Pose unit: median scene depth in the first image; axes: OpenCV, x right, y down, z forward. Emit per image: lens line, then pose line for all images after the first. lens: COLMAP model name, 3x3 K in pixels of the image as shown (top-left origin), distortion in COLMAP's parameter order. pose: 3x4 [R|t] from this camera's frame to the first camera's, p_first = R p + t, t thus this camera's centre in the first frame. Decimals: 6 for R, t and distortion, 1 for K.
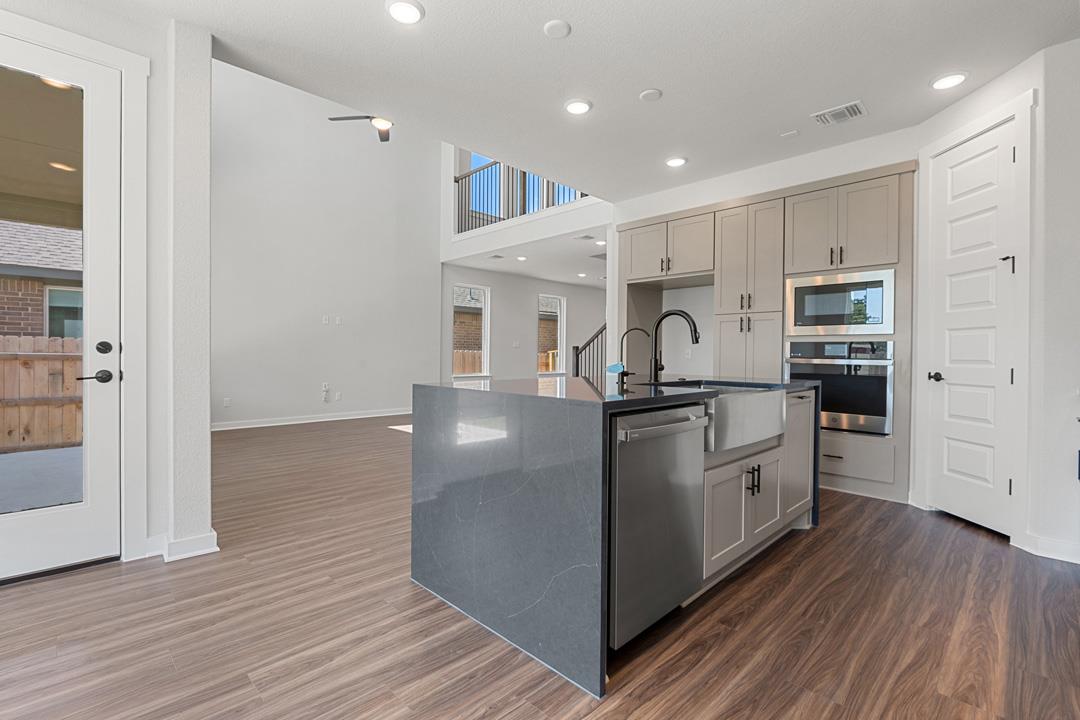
lens RADIAL K [[488.4, 0, 540.0], [0, 488.4, 358.8], [0, 0, 1]] dist [0.004227, -0.006035]
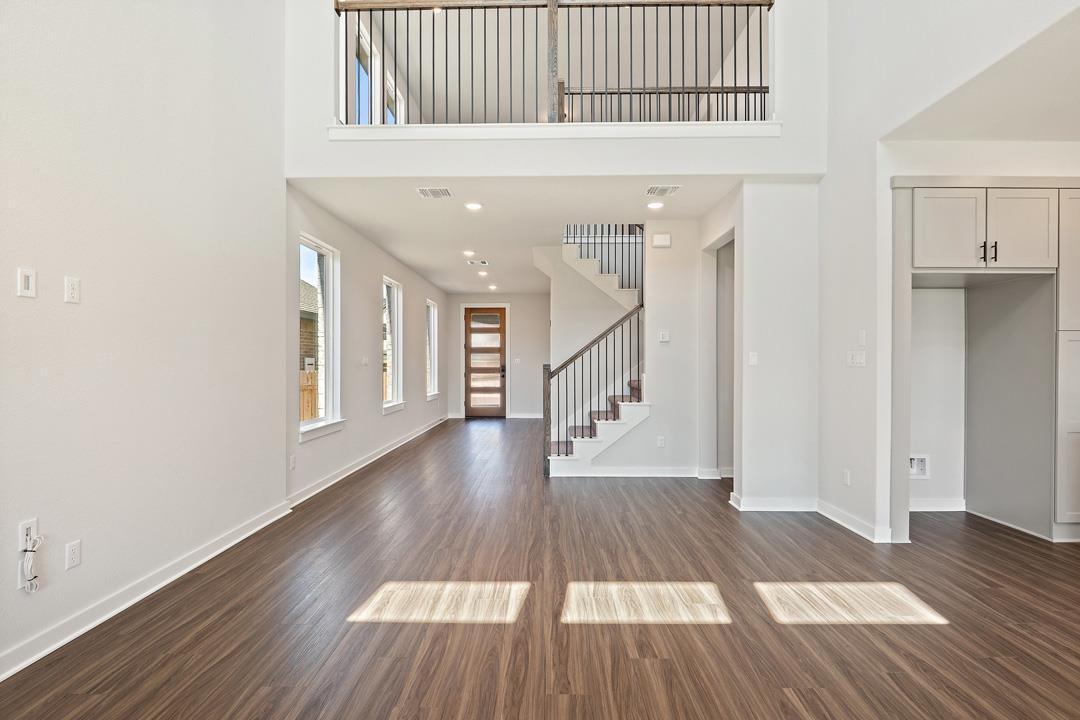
lens RADIAL K [[499.4, 0, 538.7], [0, 499.4, 366.1], [0, 0, 1]] dist [-0.004007, -0.001113]
pose [[0.713152, -0.017192, 0.700799, -0.745282], [0.014110, 0.999849, 0.010170, -0.058342], [-0.700868, 0.002636, 0.713287, 1.065340]]
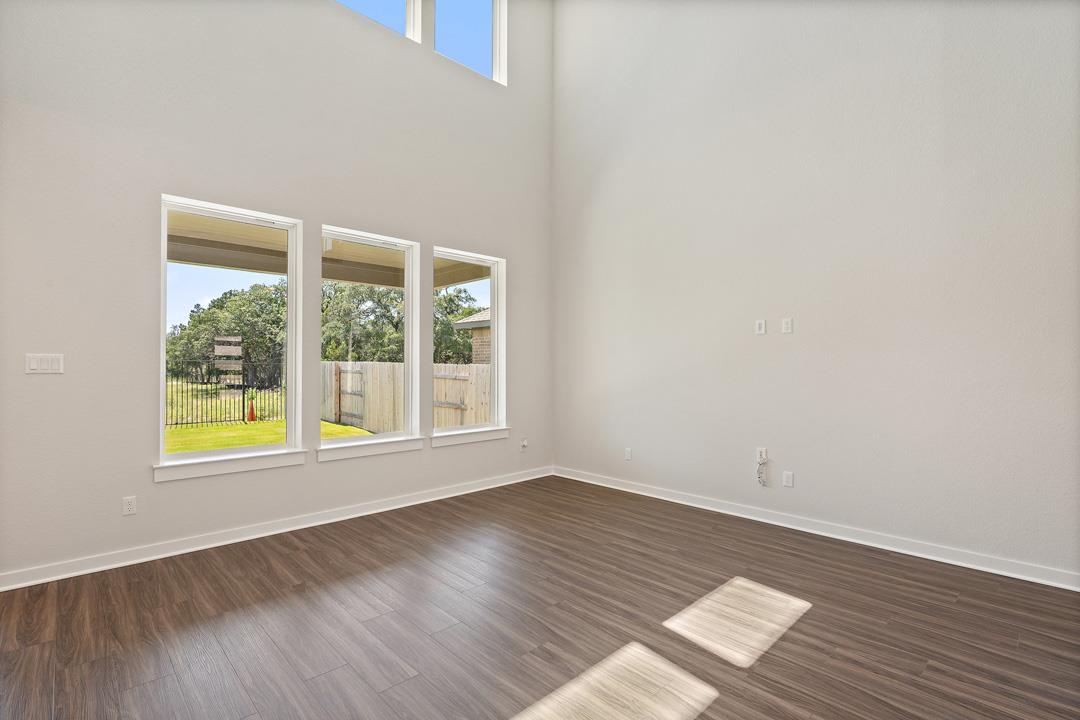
lens RADIAL K [[497.0, 0, 540.1], [0, 497.0, 360.7], [0, 0, 1]] dist [0.002238, -0.006010]
pose [[-0.020047, -0.020760, -0.999583, 0.168413], [-0.009515, 0.999743, -0.020572, -0.053242], [0.999754, 0.009099, -0.020239, 1.344975]]
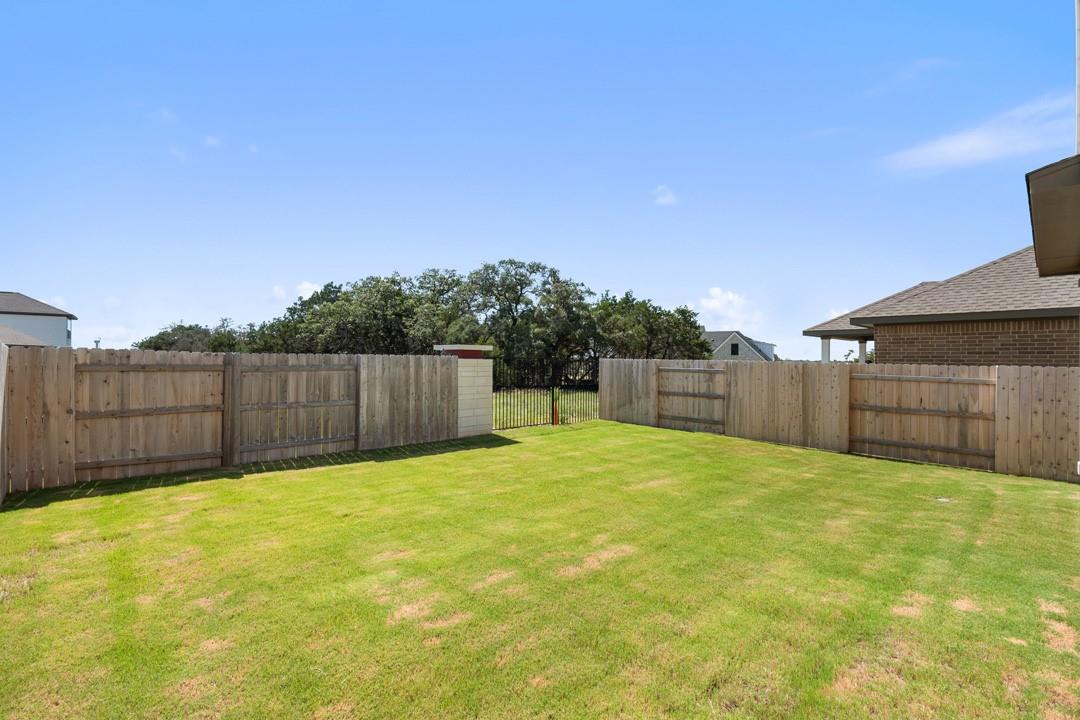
lens RADIAL K [[491.2, 0, 540.0], [0, 491.2, 360.0], [0, 0, 1]] dist [0.001671, -0.007308]
pose [[-0.014525, -0.012460, -0.999817, -0.149456], [-0.015501, 0.999805, -0.012235, -0.053008], [0.999774, 0.015321, -0.014716, -0.804135]]
